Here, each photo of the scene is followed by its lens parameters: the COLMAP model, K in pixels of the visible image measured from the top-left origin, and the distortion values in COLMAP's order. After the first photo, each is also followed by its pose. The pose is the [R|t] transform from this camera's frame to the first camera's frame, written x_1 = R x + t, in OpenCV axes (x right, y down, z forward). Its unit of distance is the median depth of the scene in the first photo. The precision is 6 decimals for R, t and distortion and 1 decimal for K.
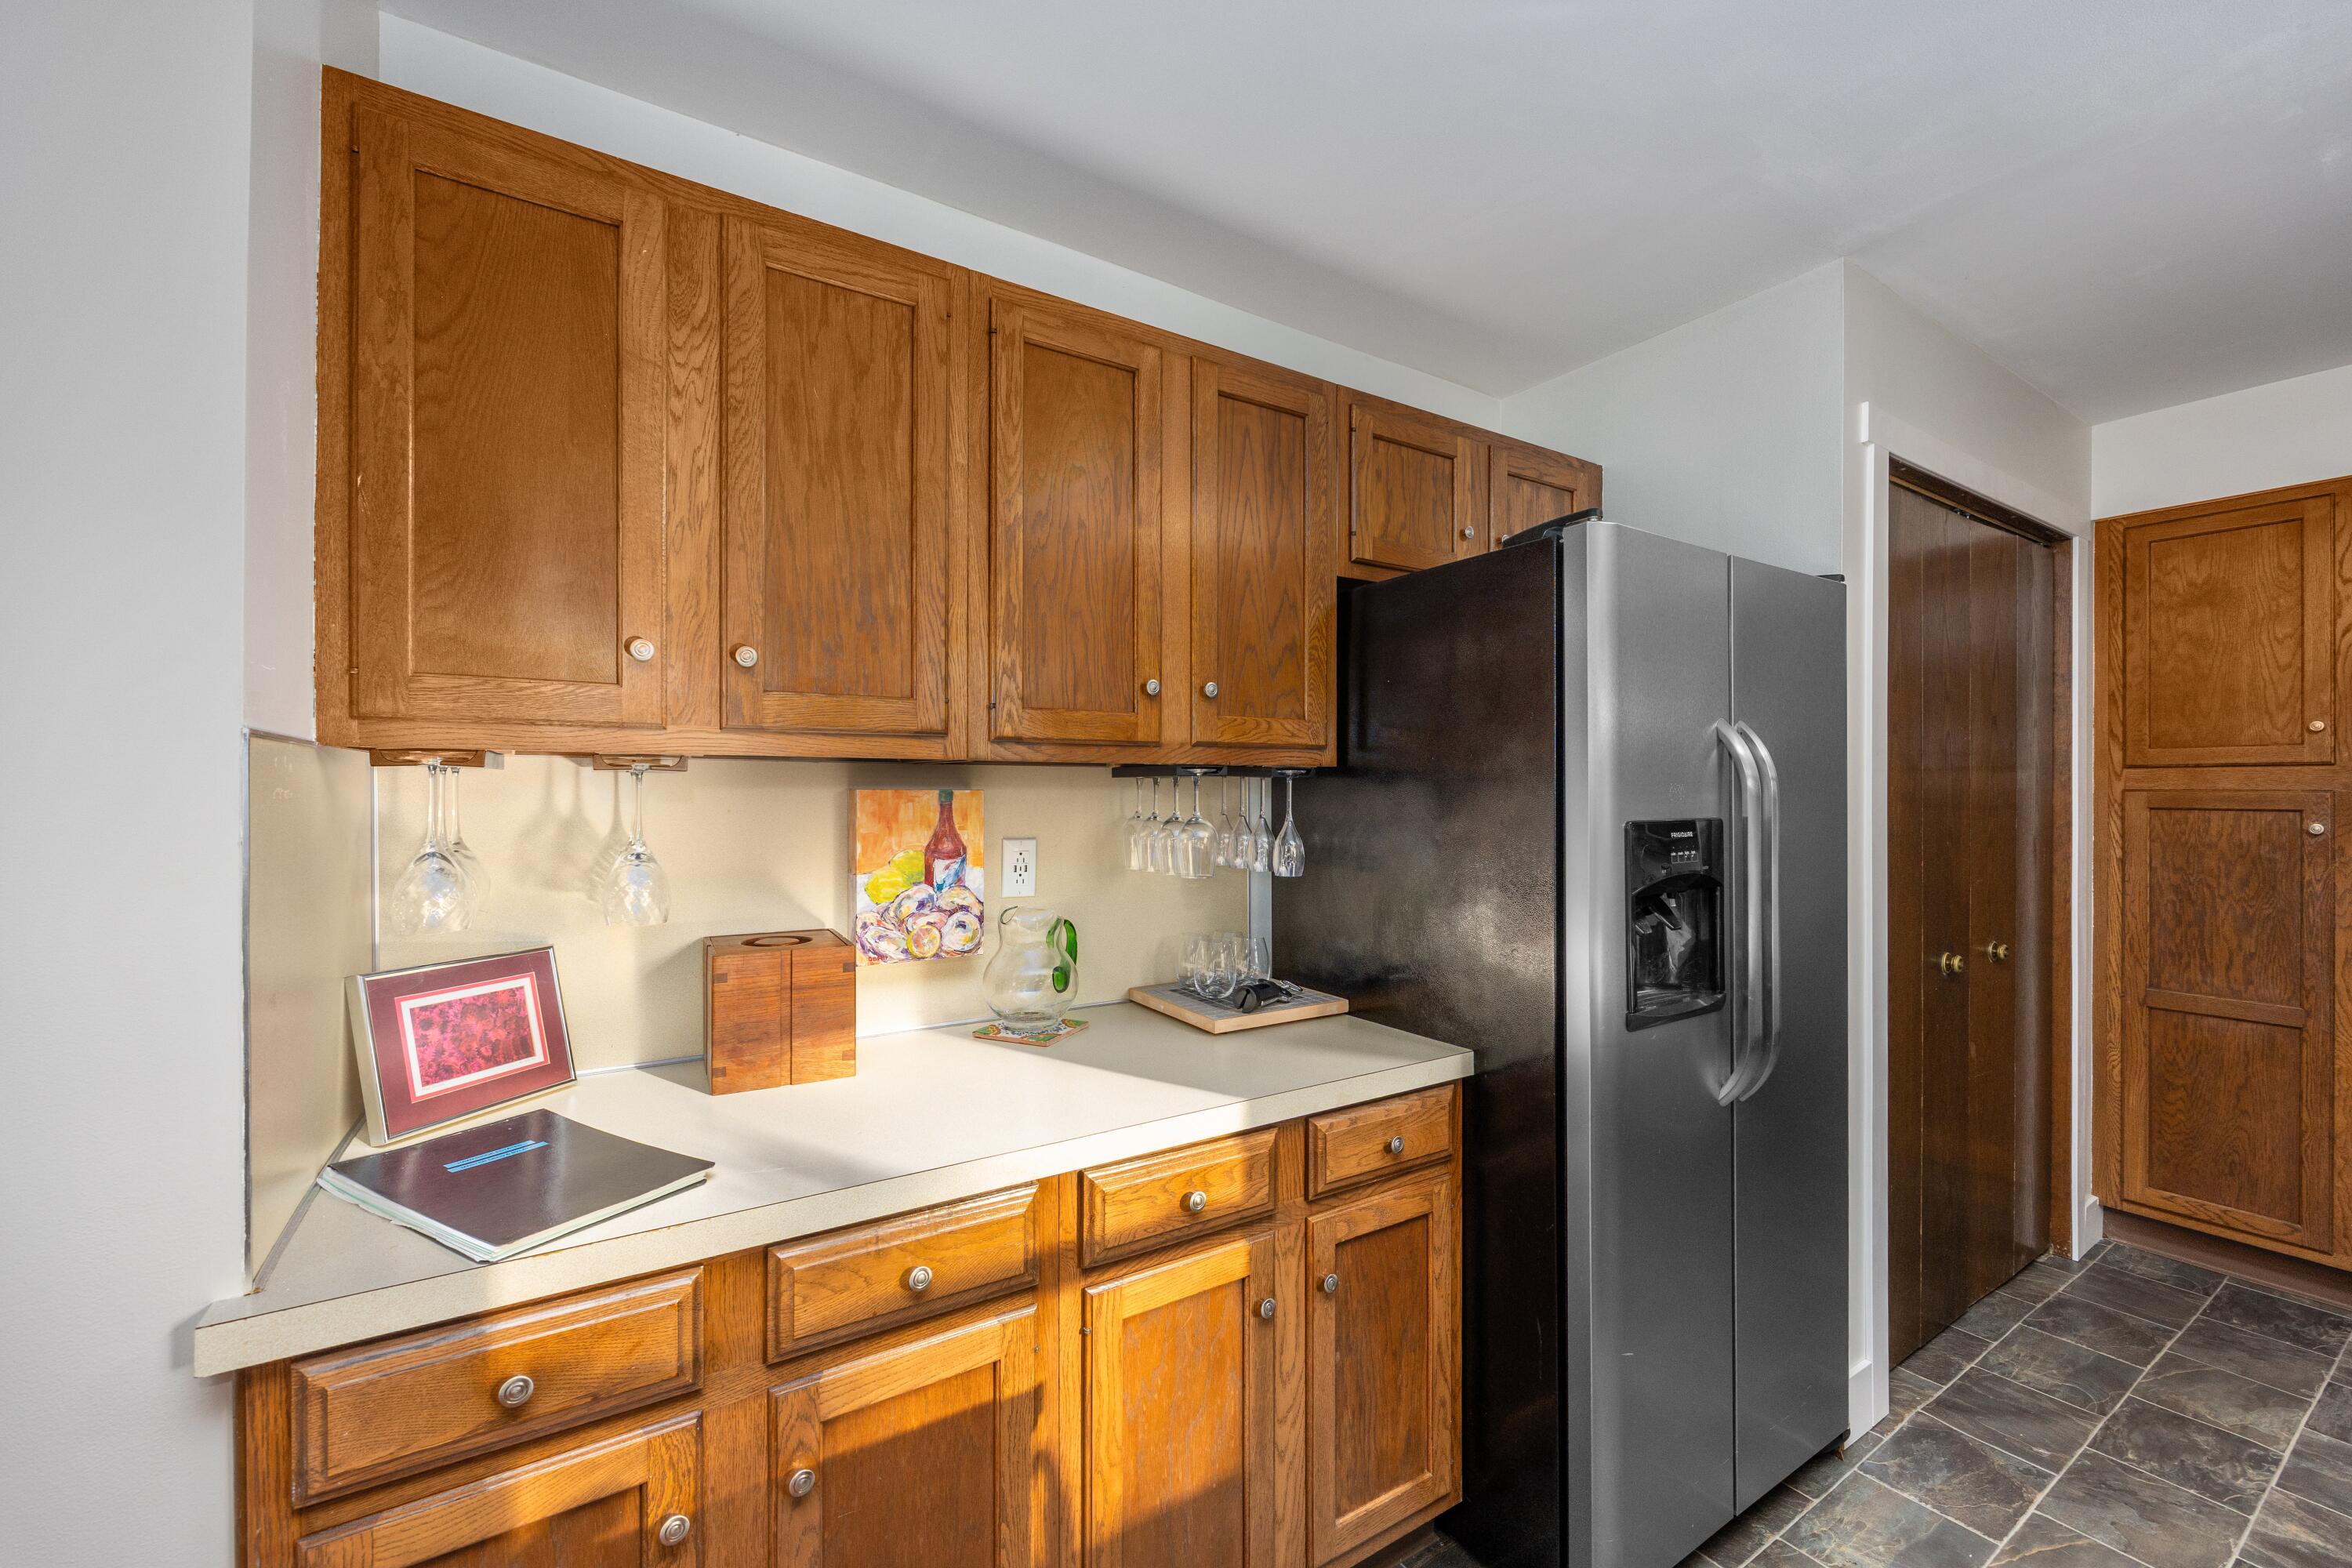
lens RADIAL K [[949.1, 0, 1171.7], [0, 949.1, 789.4], [0, 0, 1]] dist [-0.002286, -0.000016]
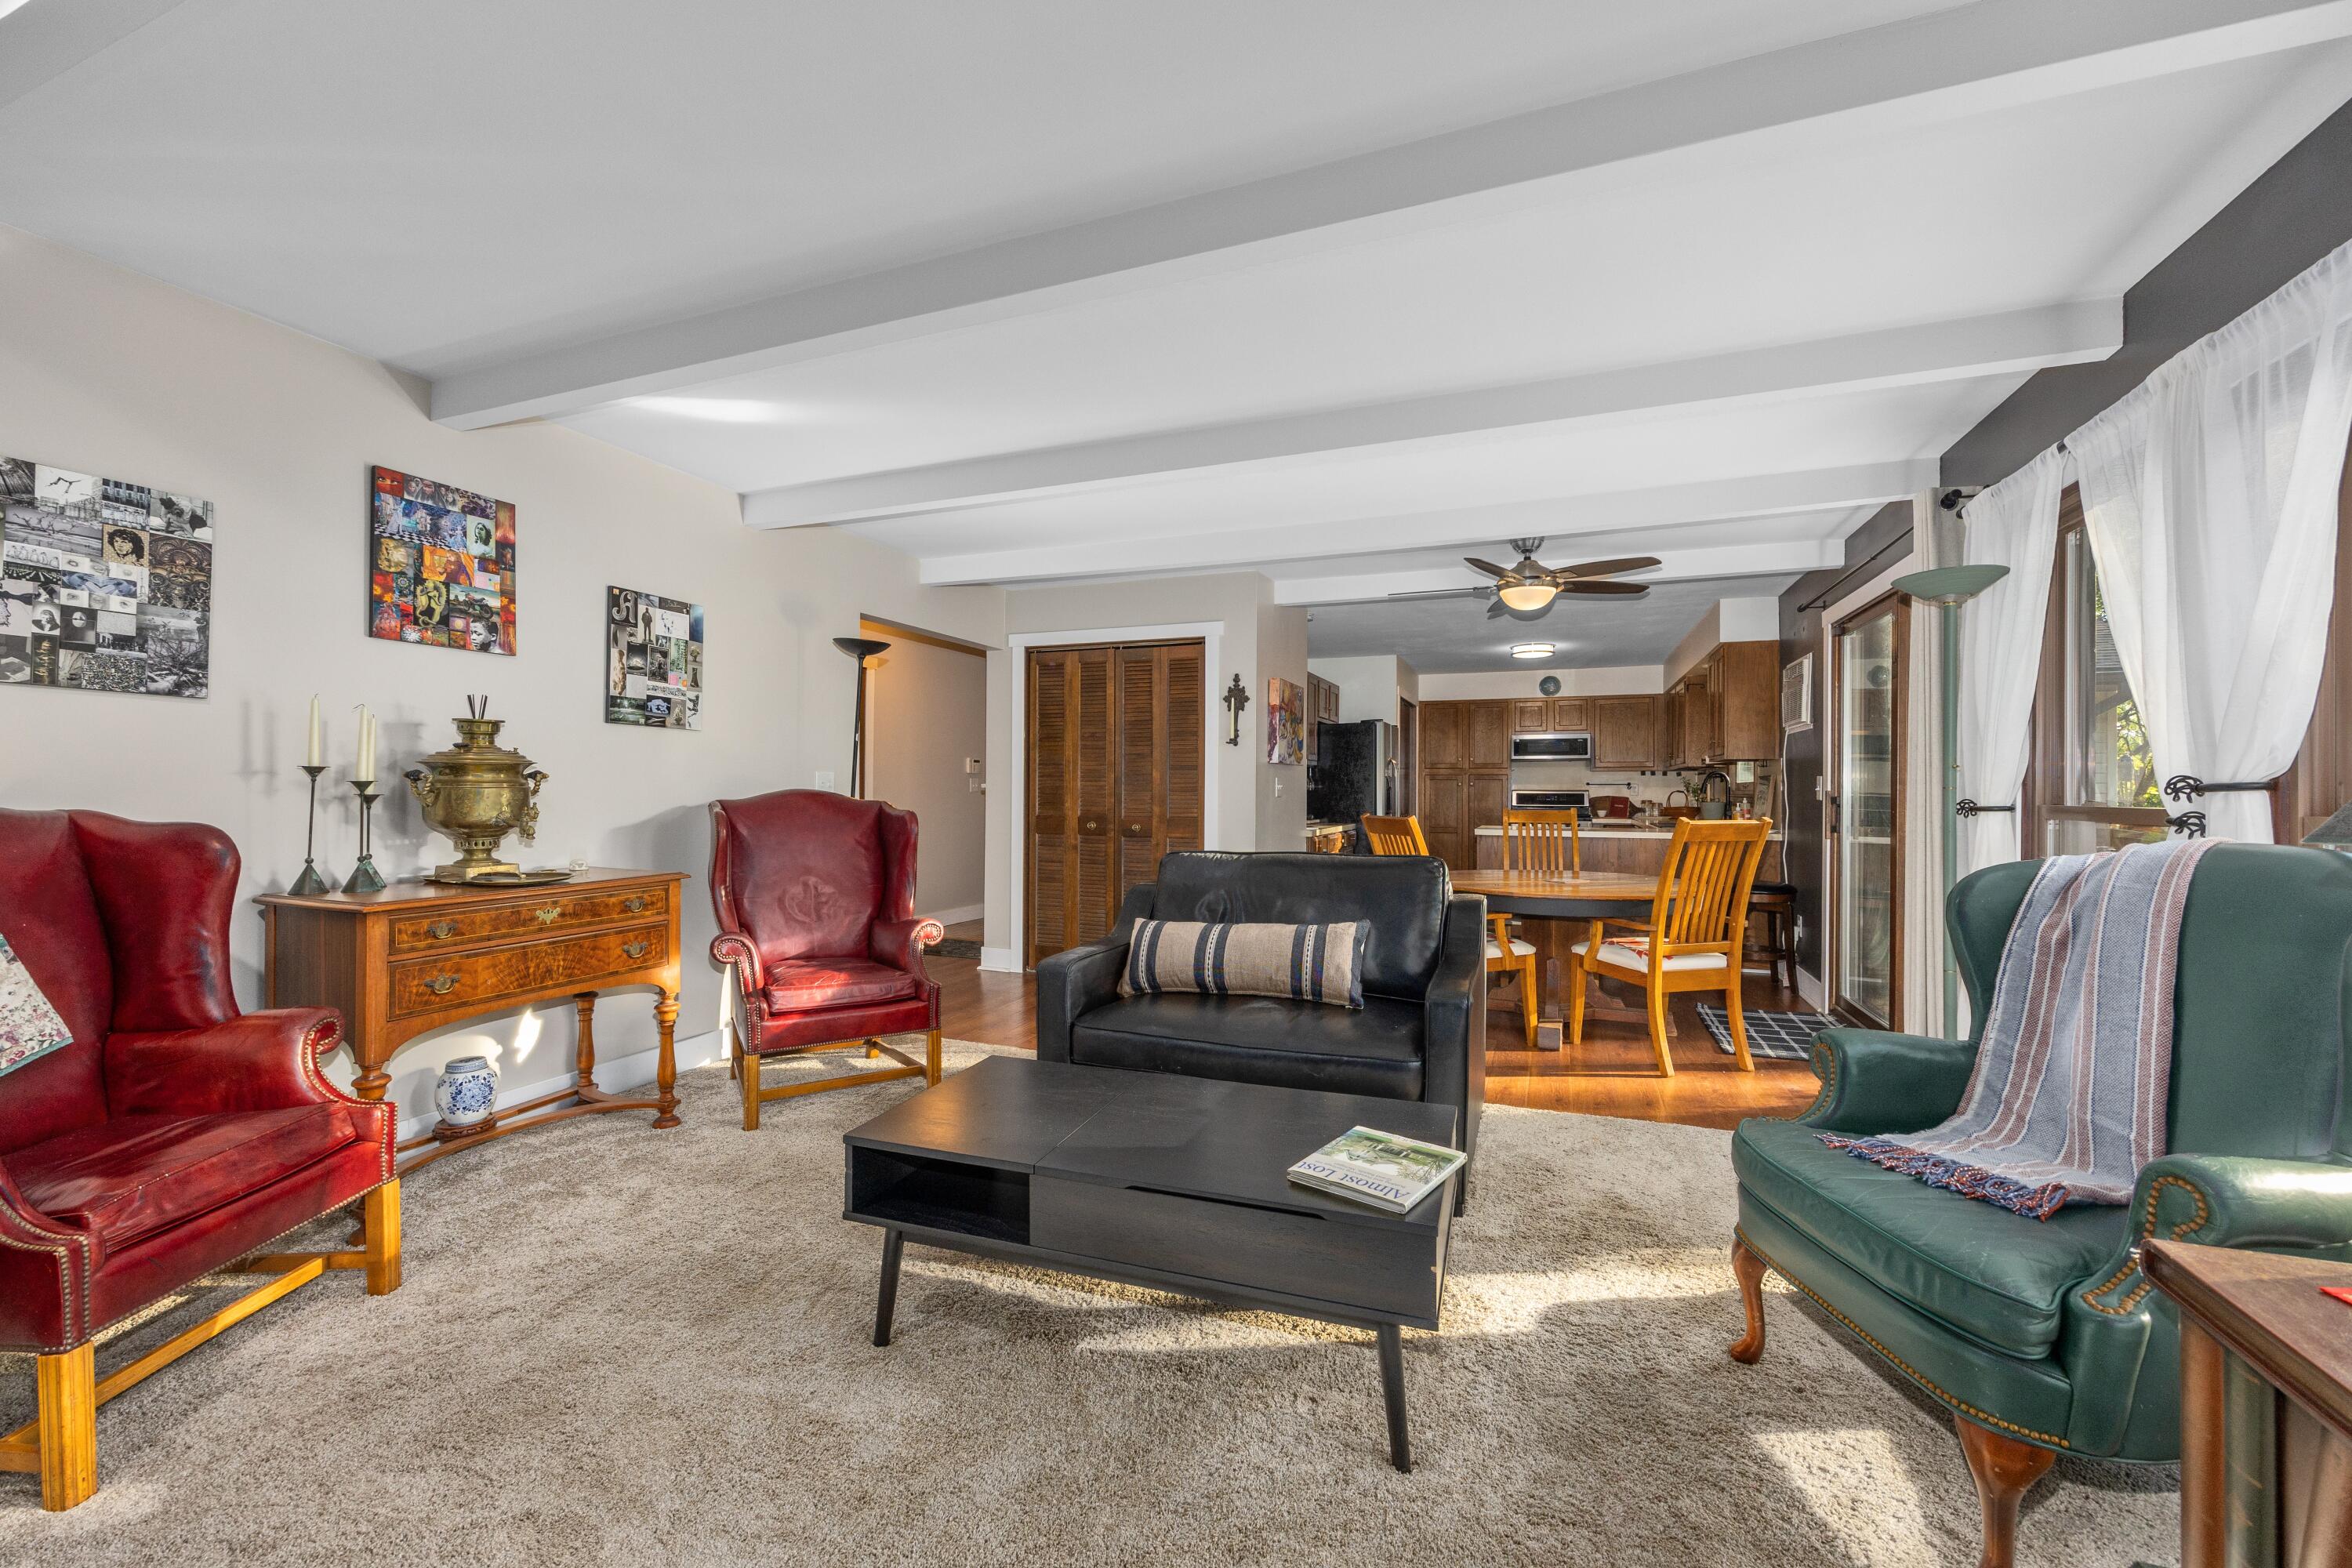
lens RADIAL K [[949.1, 0, 1172.5], [0, 949.1, 784.8], [0, 0, 1]] dist [-0.002286, -0.000016]
pose [[0.813211, 0.003834, 0.581956, -2.650988], [-0.002757, 0.999992, -0.002735, 0.072871], [-0.581962, 0.000620, 0.813216, -1.958137]]
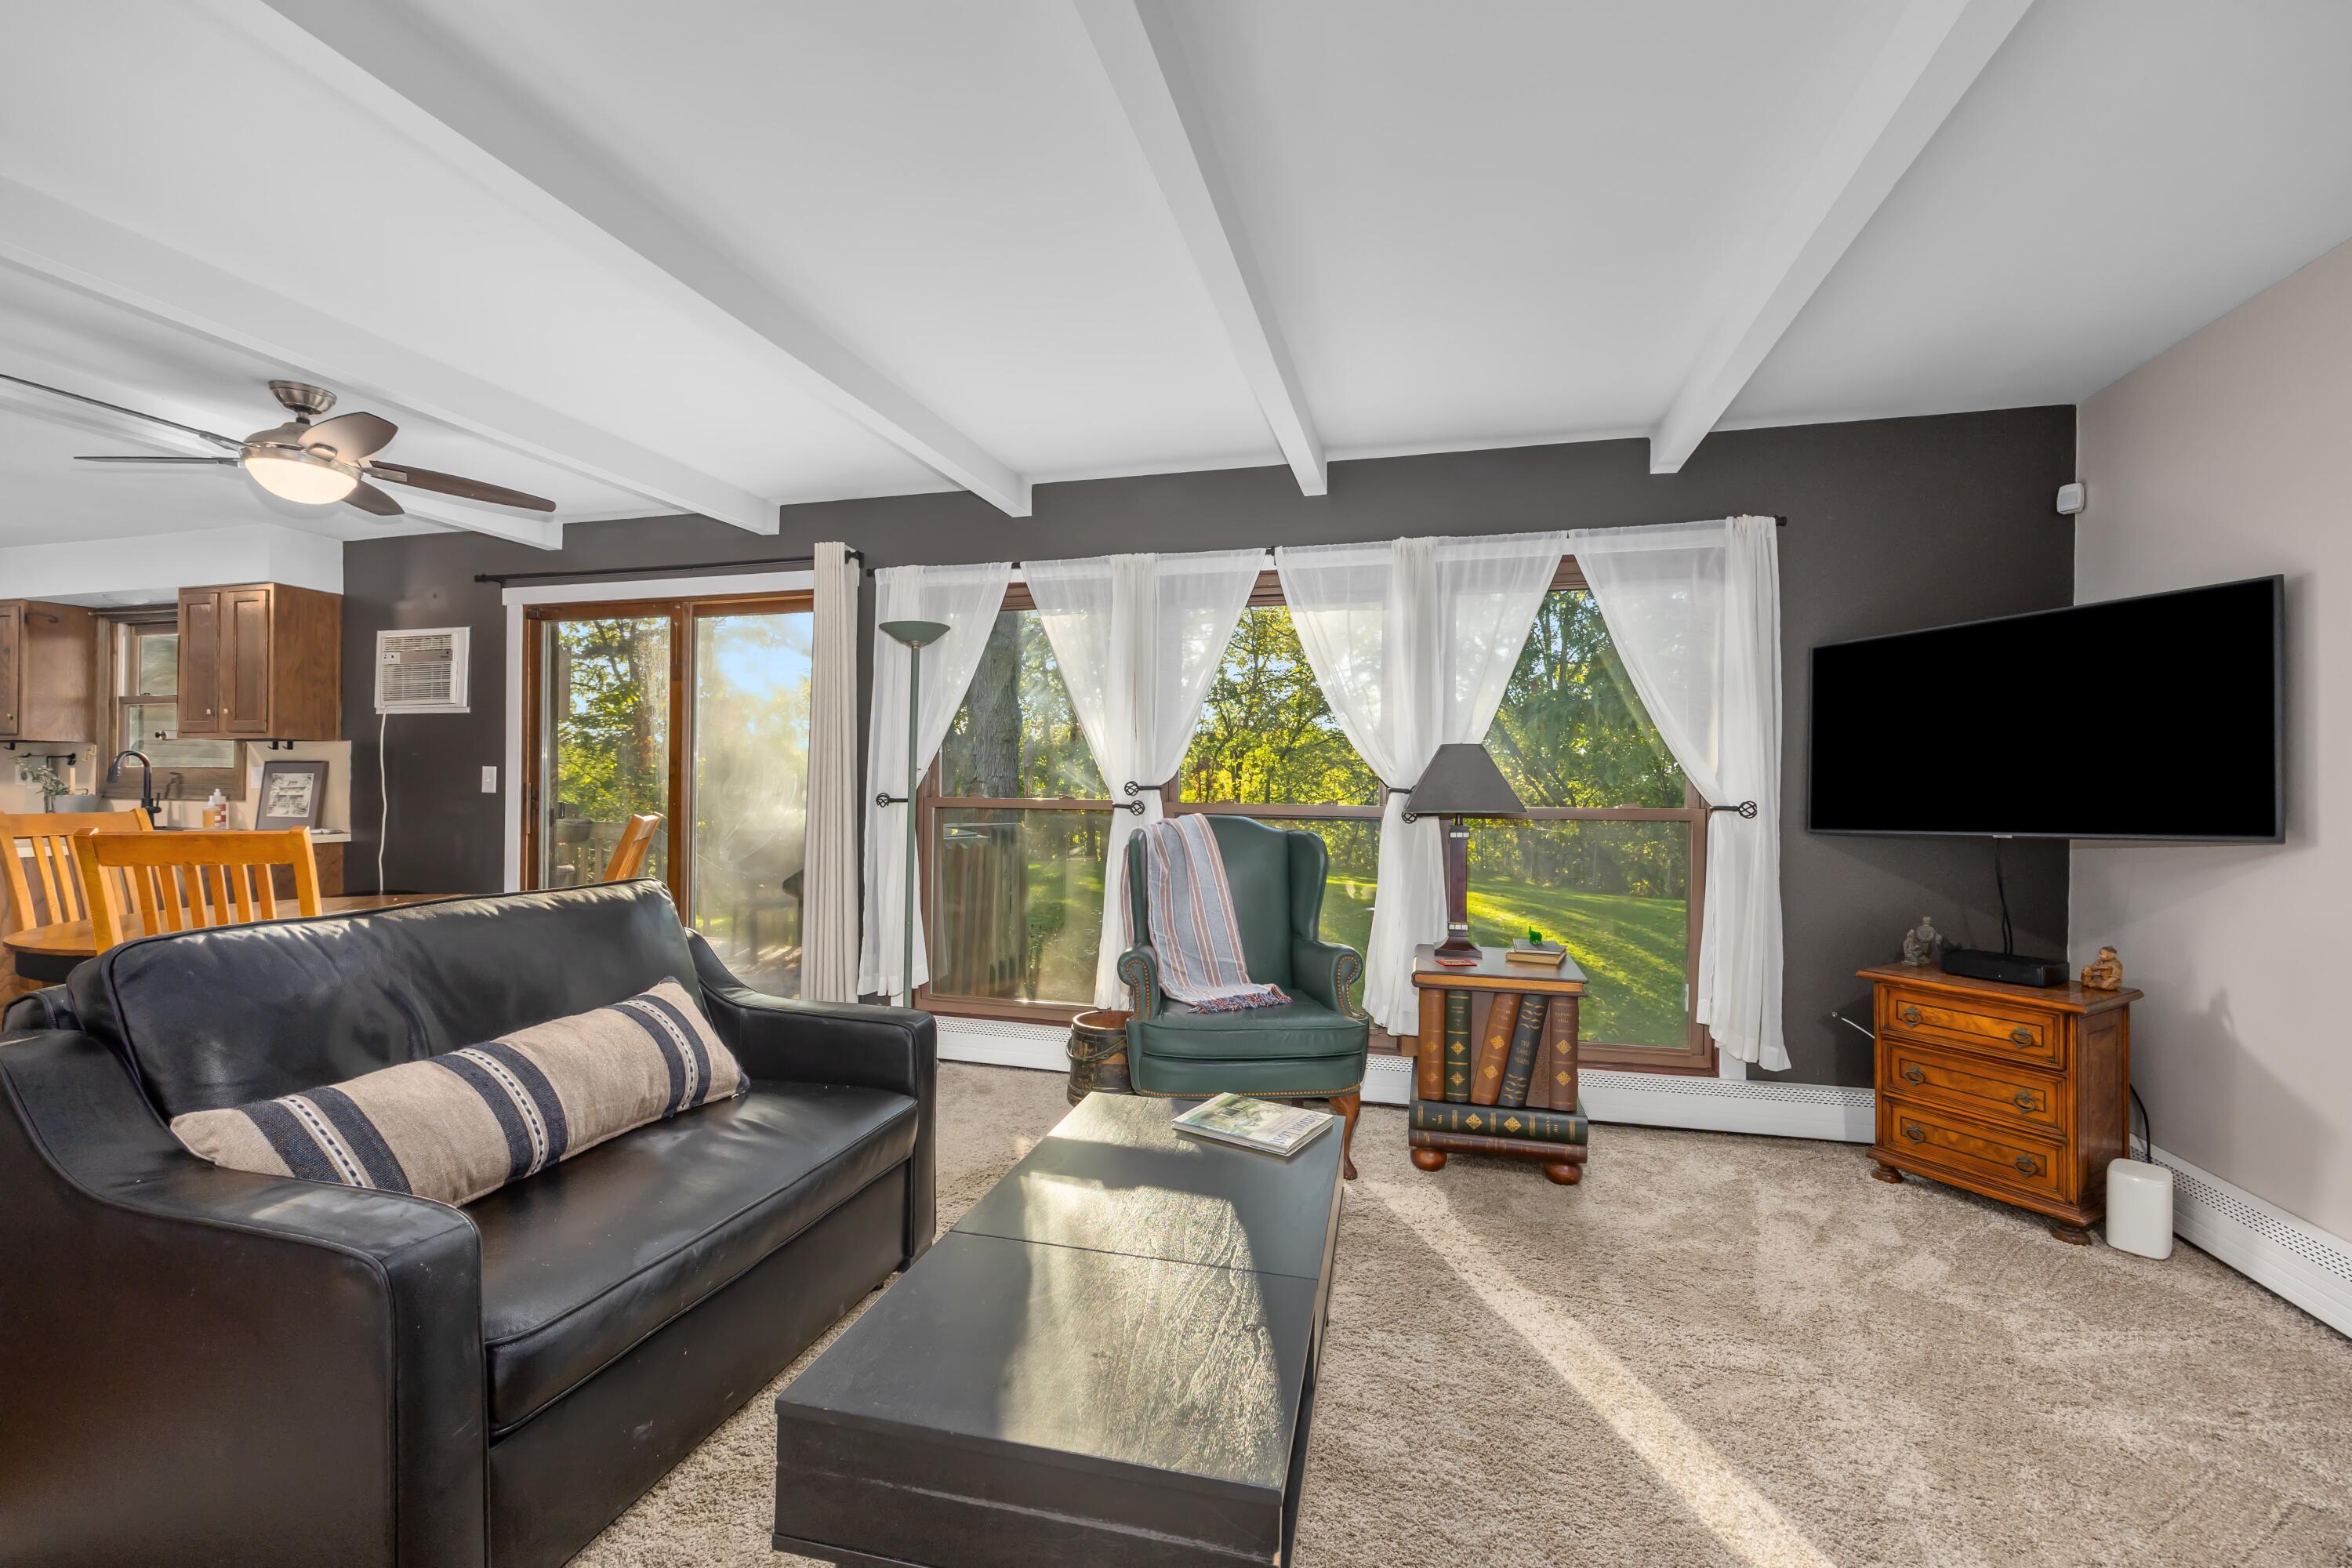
lens RADIAL K [[949.1, 0, 1192.1], [0, 949.1, 794.4], [0, 0, 1]] dist [-0.002286, -0.000016]
pose [[-0.671154, -0.013061, 0.741203, -2.680231], [-0.014358, 0.999886, 0.004618, 0.071445], [-0.741179, -0.007543, -0.671265, -0.648619]]
